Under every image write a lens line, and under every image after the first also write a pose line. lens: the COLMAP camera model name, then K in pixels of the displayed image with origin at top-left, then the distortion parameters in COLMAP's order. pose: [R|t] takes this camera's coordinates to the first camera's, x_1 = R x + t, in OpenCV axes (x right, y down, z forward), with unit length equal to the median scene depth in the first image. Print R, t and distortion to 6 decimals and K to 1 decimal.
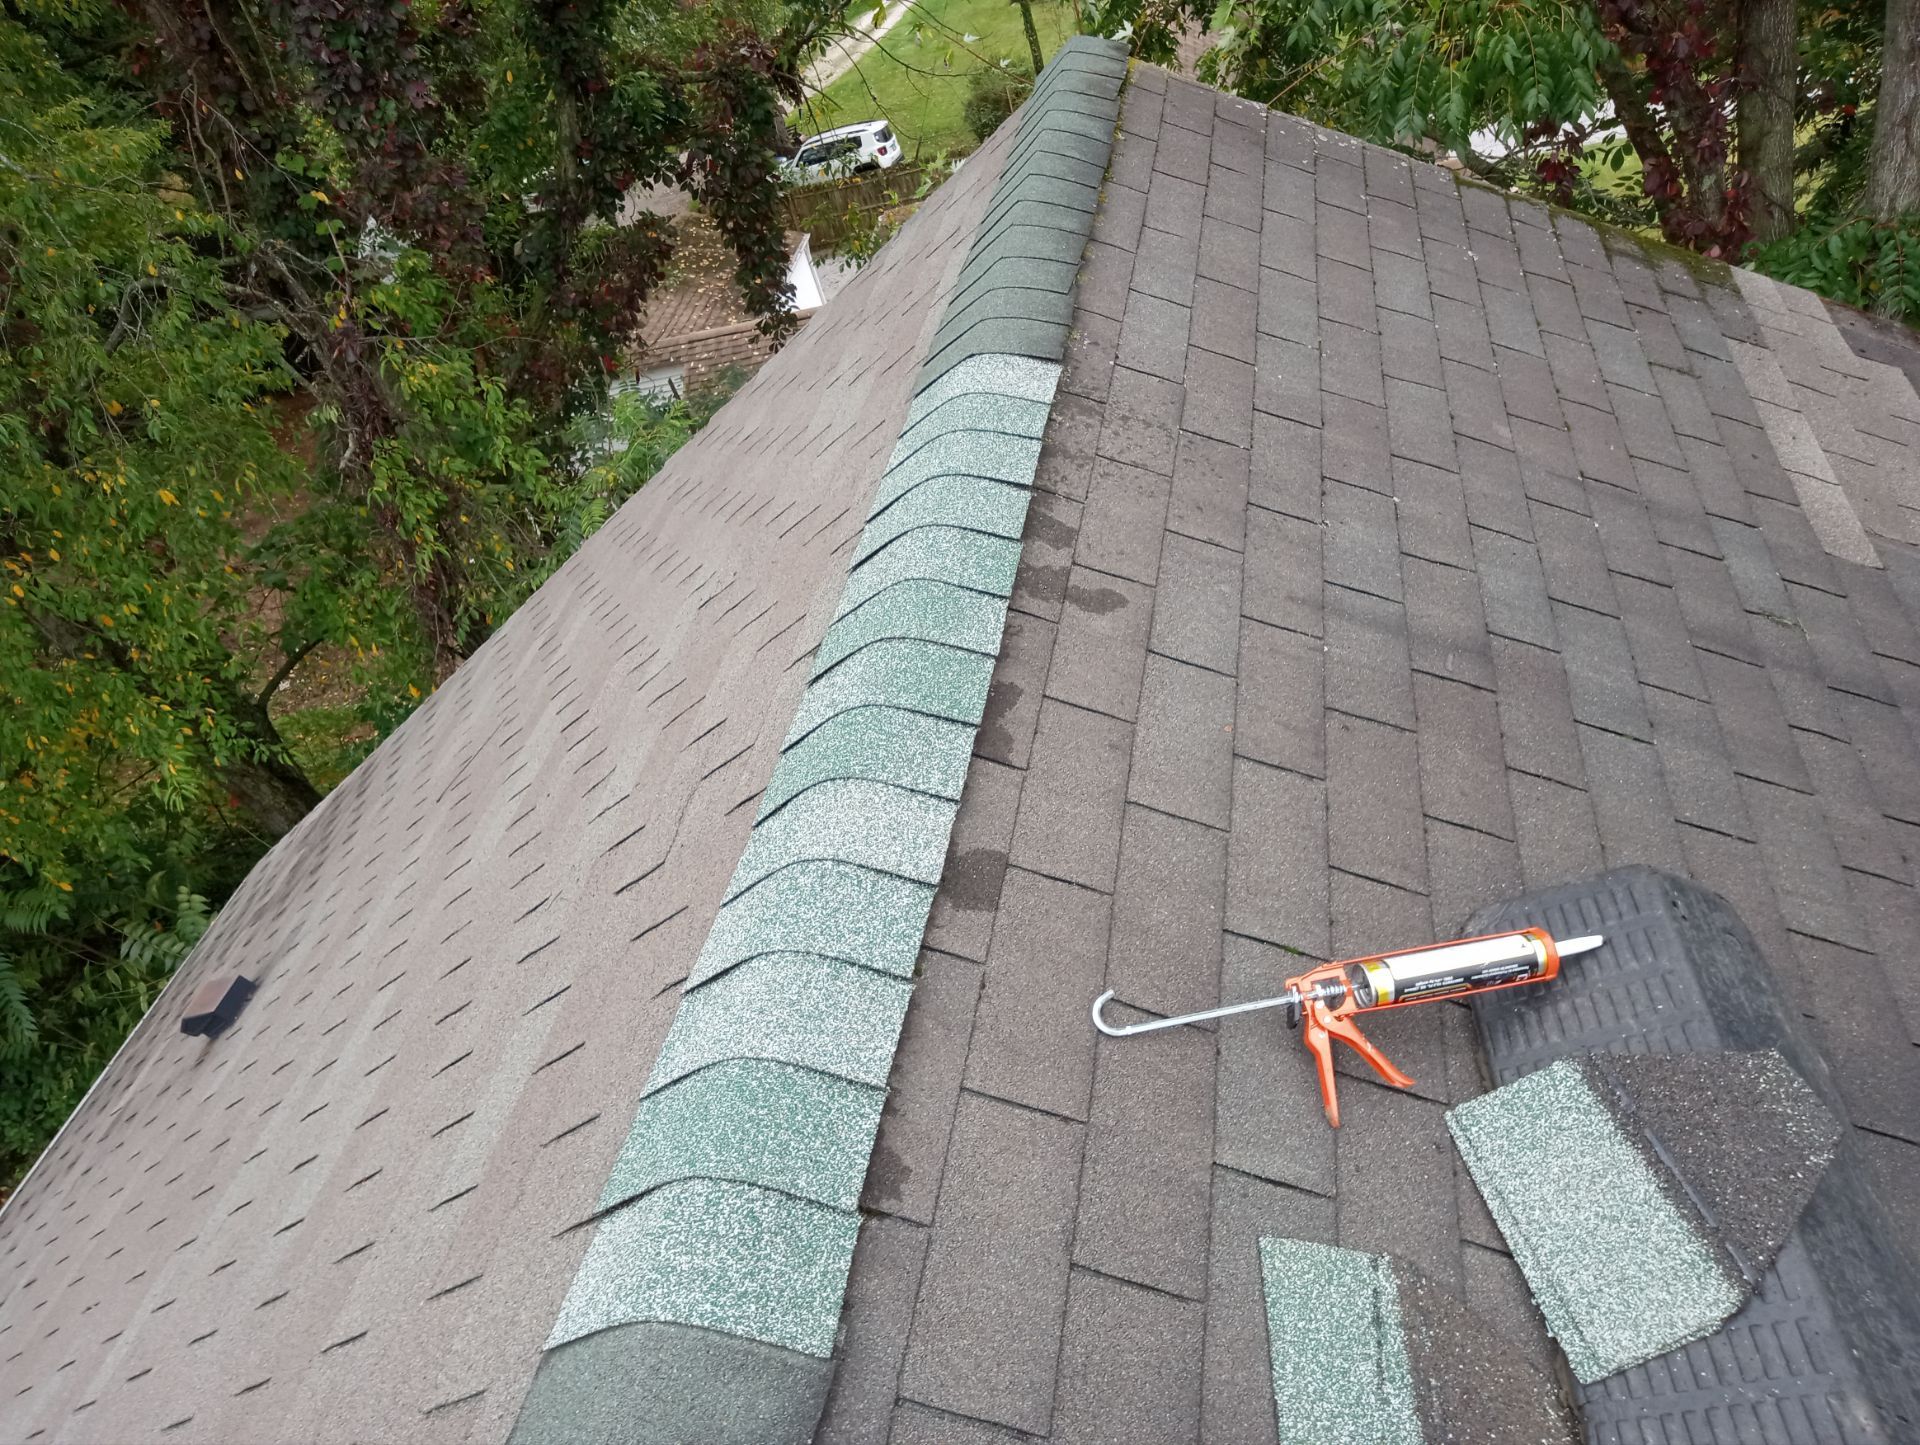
lens RADIAL K [[1438.7, 0, 960.0], [0, 1438.7, 722.5], [0, 0, 1]] dist [0.053200, -0.089173]
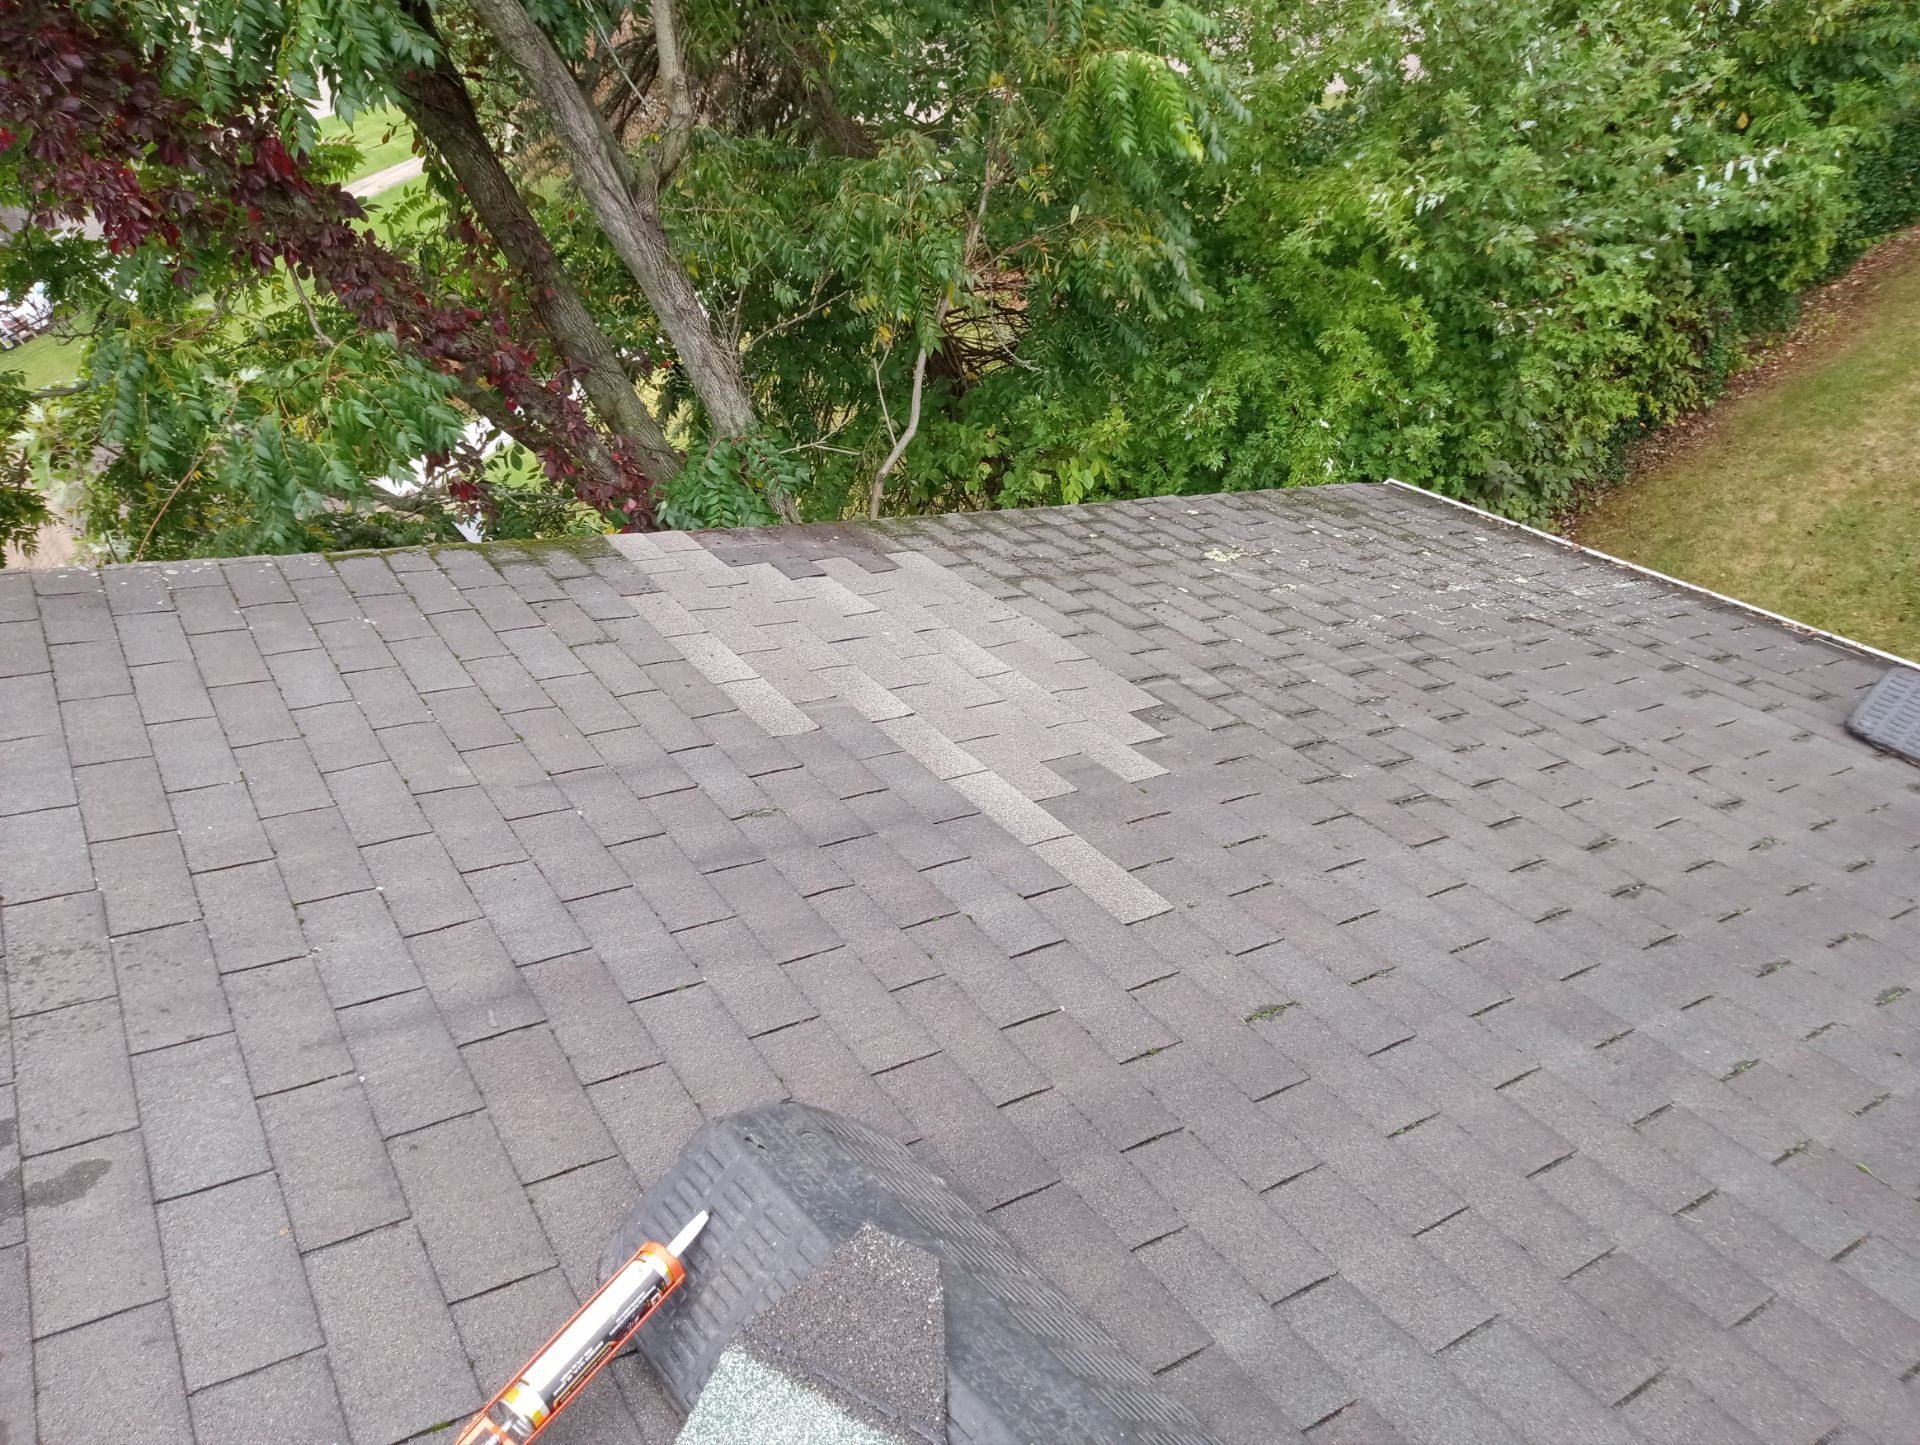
lens RADIAL K [[1438.5, 0, 960.0], [0, 1438.5, 722.5], [0, 0, 1]] dist [0.005380, 0.000067]
pose [[0.719768, -0.417703, 0.554489, 0.101027], [0.523036, 0.851485, -0.037506, -0.009091], [-0.456472, 0.317014, 0.831346, -0.026219]]
